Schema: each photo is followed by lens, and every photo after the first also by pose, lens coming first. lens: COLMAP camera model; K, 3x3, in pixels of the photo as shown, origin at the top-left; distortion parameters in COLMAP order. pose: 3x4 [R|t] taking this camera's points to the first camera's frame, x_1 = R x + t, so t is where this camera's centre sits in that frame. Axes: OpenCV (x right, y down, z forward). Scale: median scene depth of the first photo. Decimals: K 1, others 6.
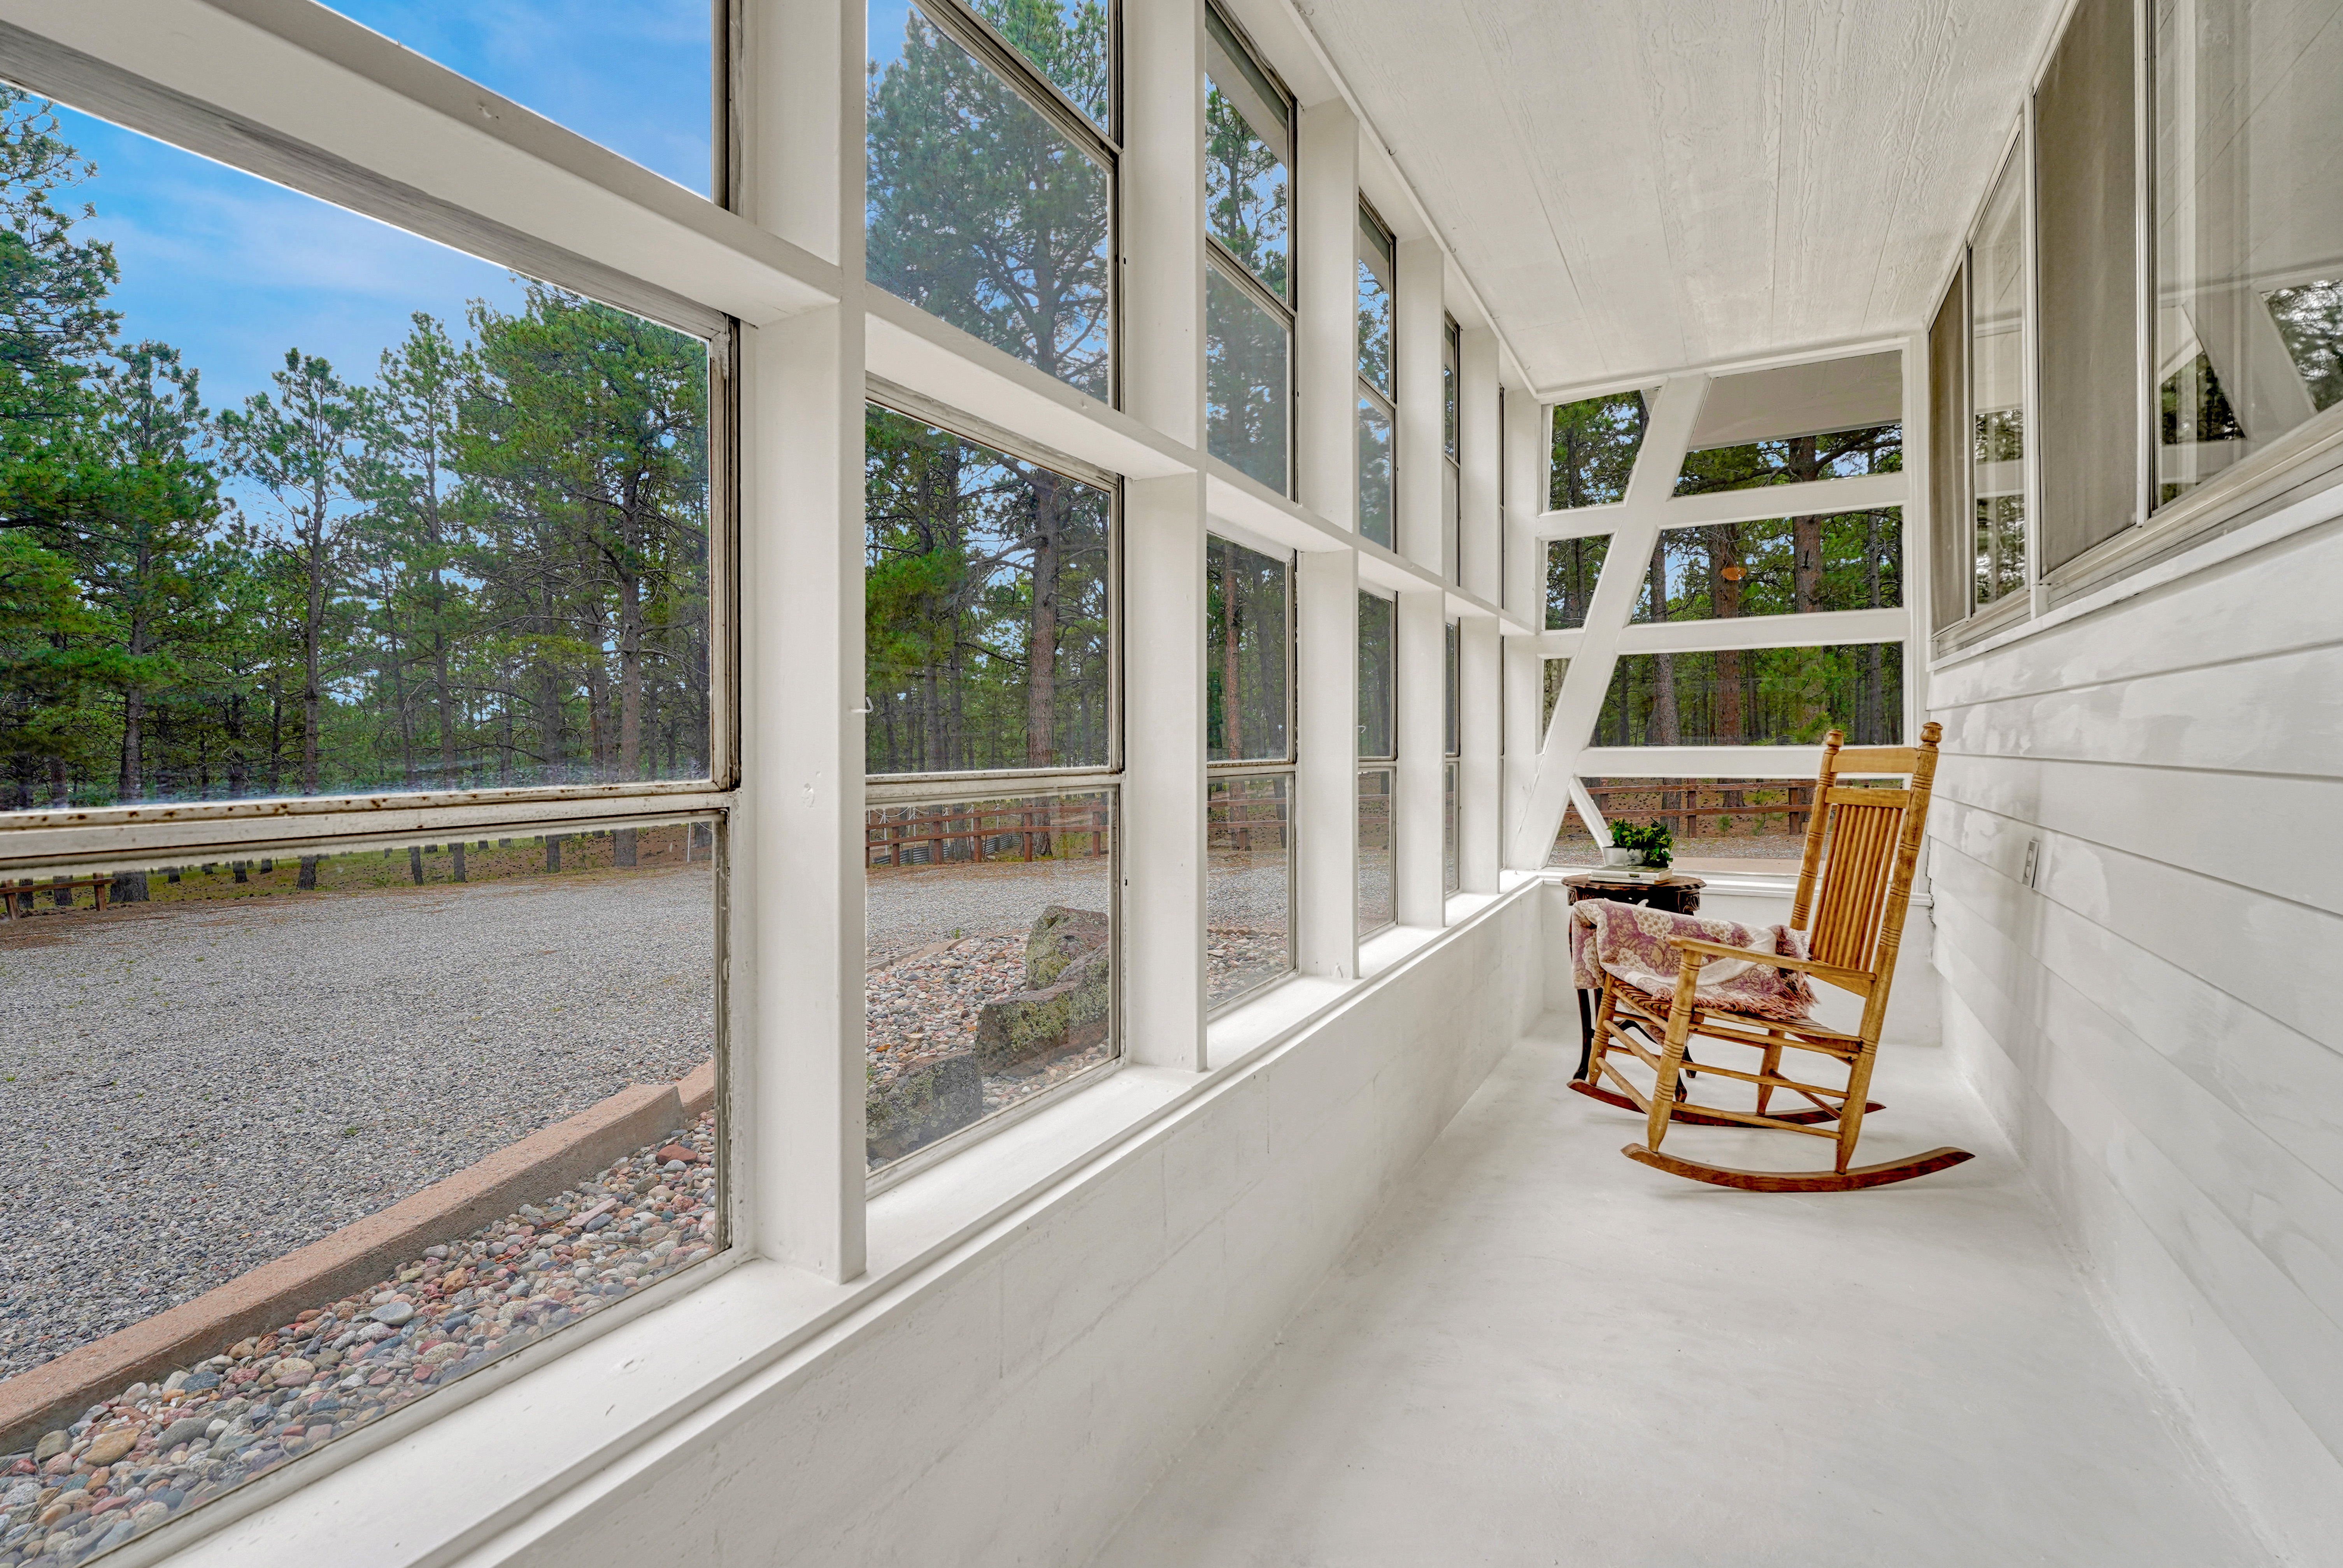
lens RADIAL K [[1018.9, 0, 1175.7], [0, 1018.9, 750.0], [0, 0, 1]] dist [-0.005284, -0.000152]
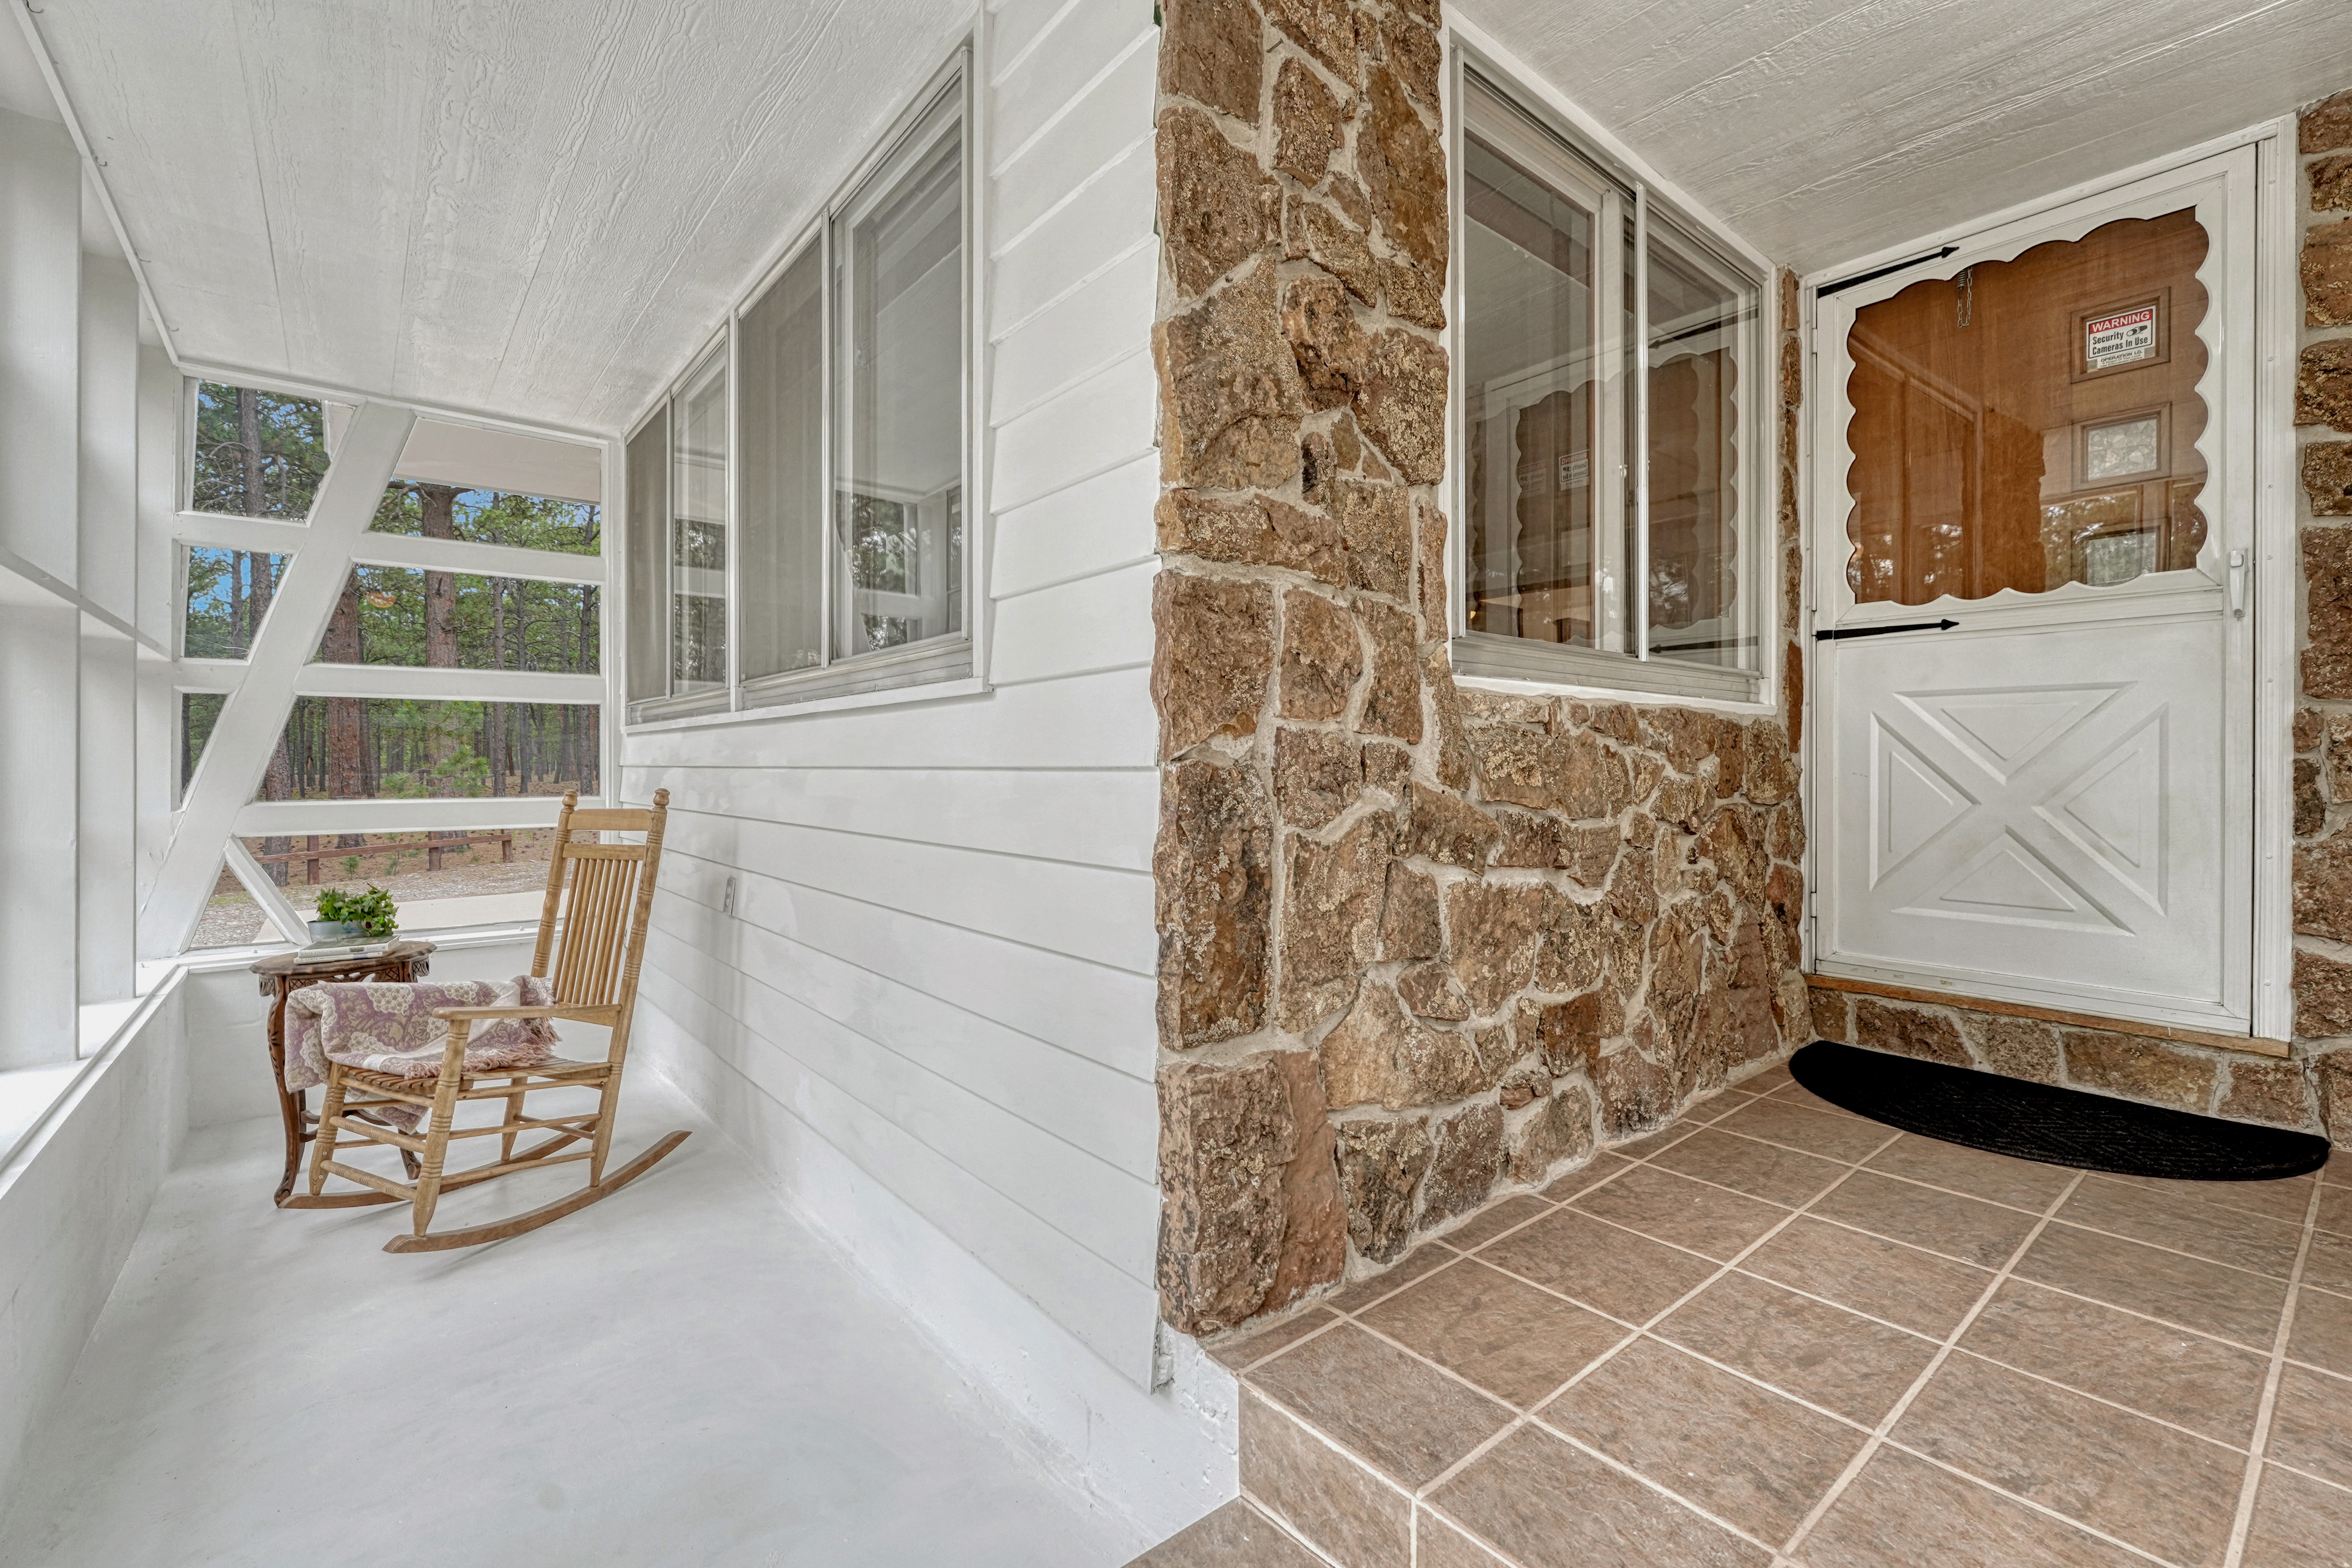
lens RADIAL K [[1014.4, 0, 1149.6], [0, 1014.4, 786.2], [0, 0, 1]] dist [-0.011669, -0.000212]
pose [[0.383146, -0.014101, 0.923580, -0.121932], [0.005953, 0.999900, 0.012797, -0.034122], [-0.923669, 0.000595, 0.383192, -0.001876]]
